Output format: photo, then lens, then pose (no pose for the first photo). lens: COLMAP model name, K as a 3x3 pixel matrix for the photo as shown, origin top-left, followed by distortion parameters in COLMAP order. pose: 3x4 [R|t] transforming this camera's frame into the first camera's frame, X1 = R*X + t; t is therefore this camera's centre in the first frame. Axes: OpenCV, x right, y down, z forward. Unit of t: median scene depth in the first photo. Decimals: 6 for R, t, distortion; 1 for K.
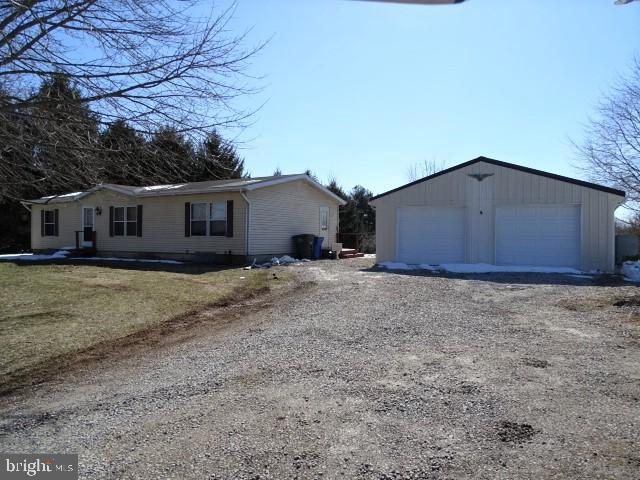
lens RADIAL K [[456.0, 0, 318.5], [0, 456.0, 240.7], [0, 0, 1]] dist [0.004389, 0.006297]
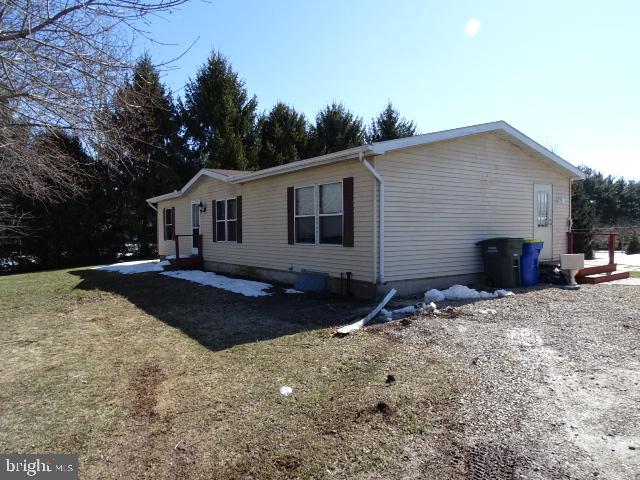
lens RADIAL K [[456.0, 0, 317.4], [0, 456.0, 239.9], [0, 0, 1]] dist [0.004389, 0.006297]
pose [[0.907857, -0.005842, -0.419239, -0.003955], [0.011523, 0.999873, 0.011019, -0.020870], [0.419122, -0.014834, 0.907809, 0.467382]]
